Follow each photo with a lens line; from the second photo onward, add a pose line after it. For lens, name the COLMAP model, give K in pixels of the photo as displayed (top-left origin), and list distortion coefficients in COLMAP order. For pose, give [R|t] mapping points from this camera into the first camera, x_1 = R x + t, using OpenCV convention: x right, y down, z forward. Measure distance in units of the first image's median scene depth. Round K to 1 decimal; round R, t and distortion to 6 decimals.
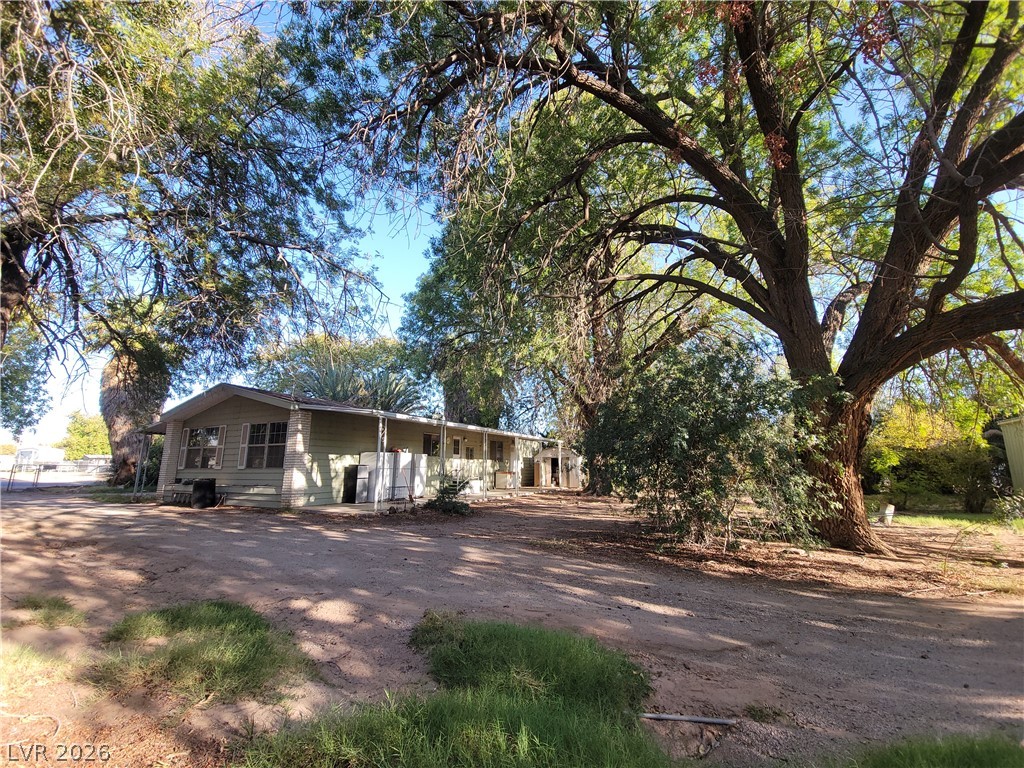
lens RADIAL K [[413.5, 0, 516.9], [0, 413.5, 383.5], [0, 0, 1]] dist [0.009790, -0.006142]
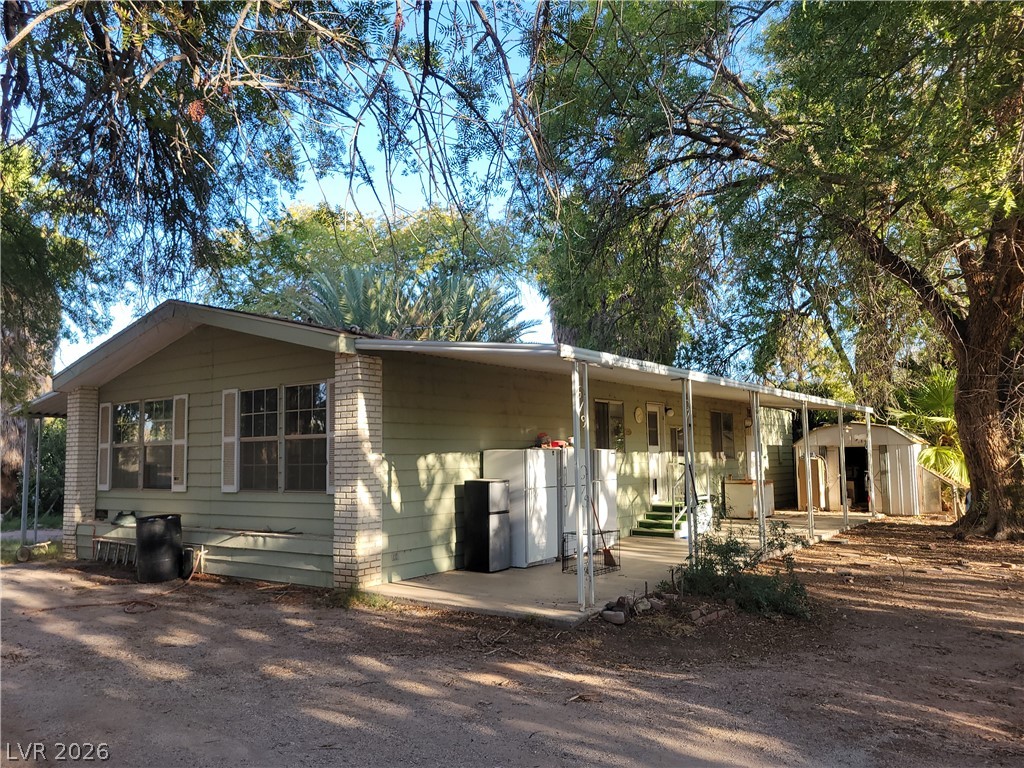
lens RADIAL K [[755.4, 0, 515.6], [0, 755.4, 382.8], [0, 0, 1]] dist [0.004413, -0.003955]
pose [[0.987586, -0.030300, -0.154130, -0.176938], [0.046072, 0.993940, 0.099808, 0.017987], [0.150172, -0.105670, 0.982997, 0.199846]]
